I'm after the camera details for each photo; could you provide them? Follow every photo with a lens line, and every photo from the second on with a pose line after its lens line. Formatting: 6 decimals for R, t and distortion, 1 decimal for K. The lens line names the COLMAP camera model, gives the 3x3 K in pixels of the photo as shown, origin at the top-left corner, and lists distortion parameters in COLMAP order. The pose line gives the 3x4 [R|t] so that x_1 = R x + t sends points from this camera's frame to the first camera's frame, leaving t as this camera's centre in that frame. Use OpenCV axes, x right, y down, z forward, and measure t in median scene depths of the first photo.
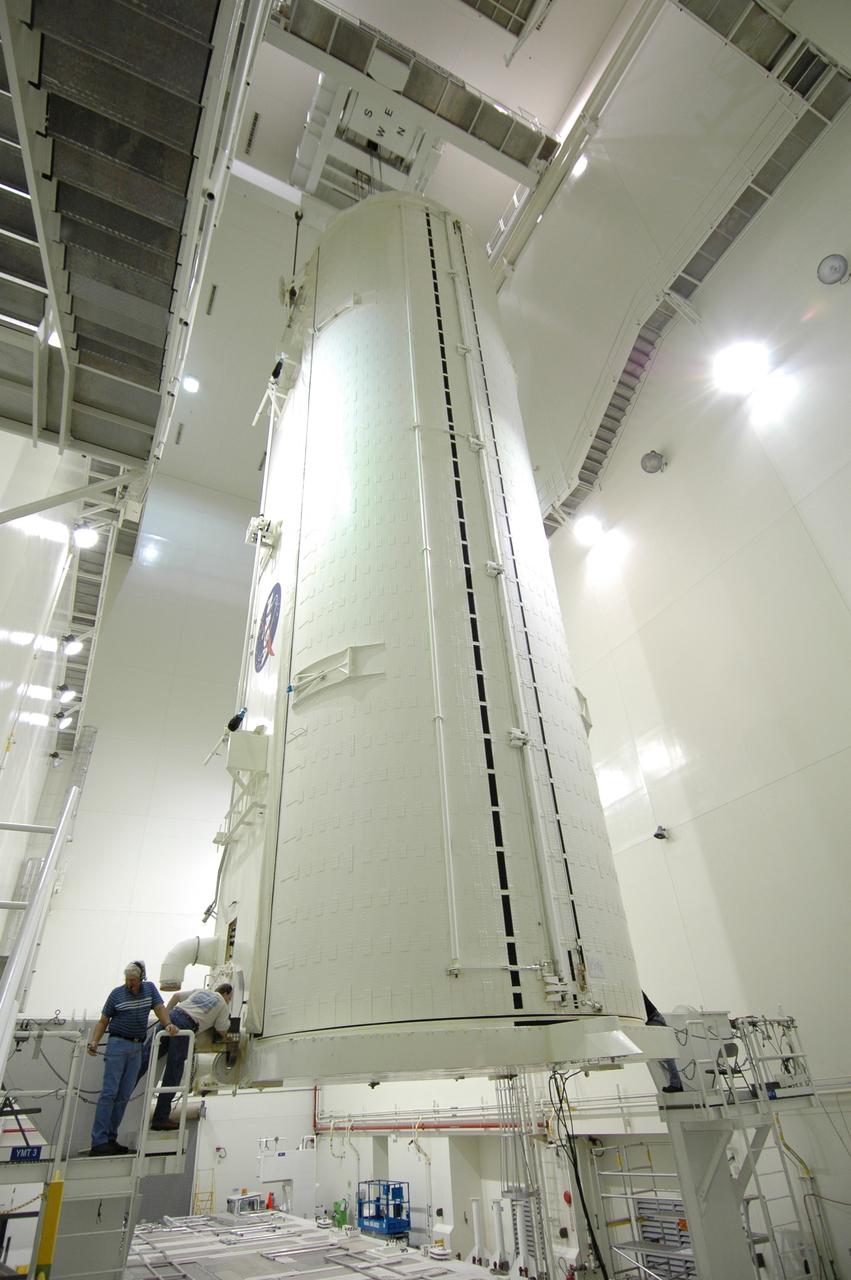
lens RADIAL K [[678.3, 0, 425.5], [0, 678.3, 640.0], [0, 0, 1]] dist [-0.003538, -0.001347]
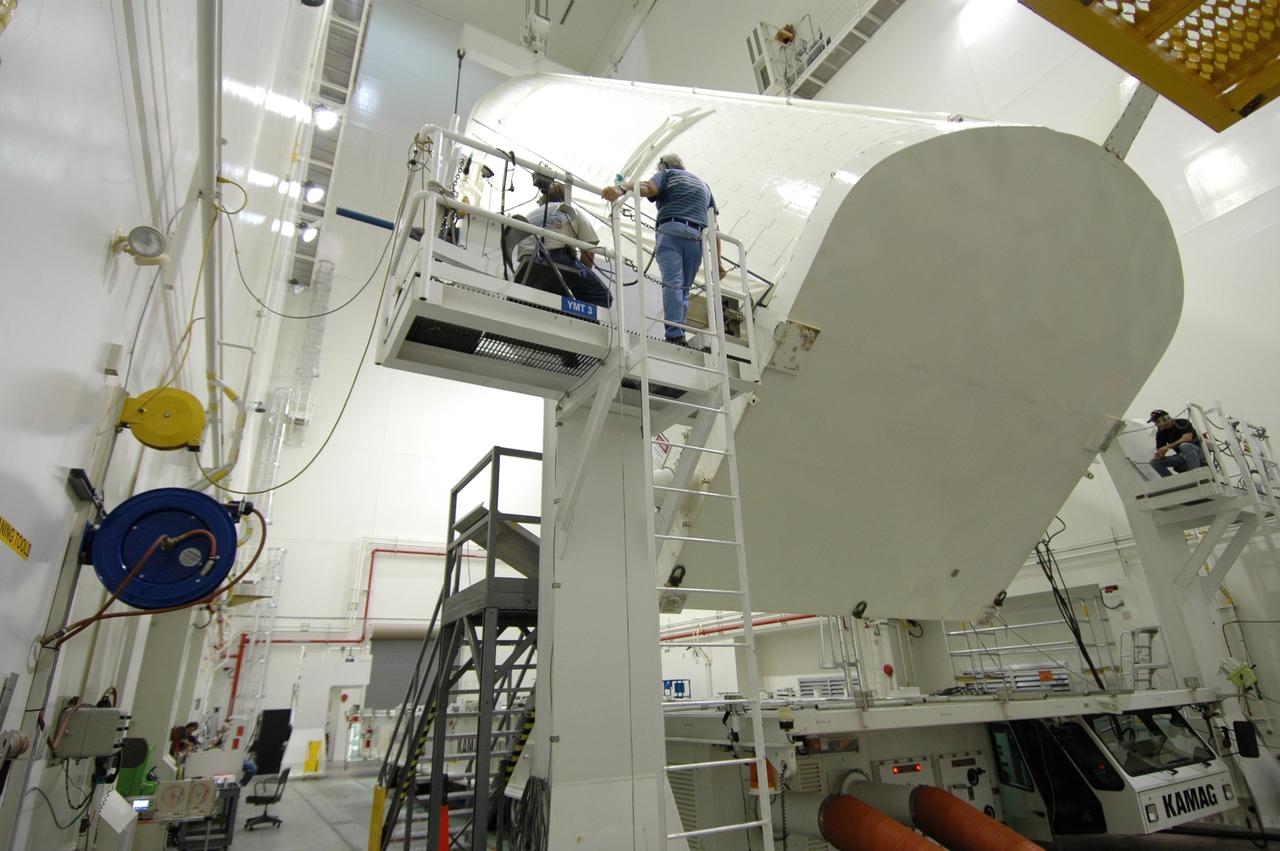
lens RADIAL K [[678.3, 0, 640.0], [0, 678.3, 425.5], [0, 0, 1]] dist [-0.003538, -0.001347]
pose [[0.998775, 0.038199, 0.031455, -0.150564], [-0.044280, 0.973683, 0.223566, 0.197412], [-0.022087, -0.224685, 0.974181, 0.079558]]
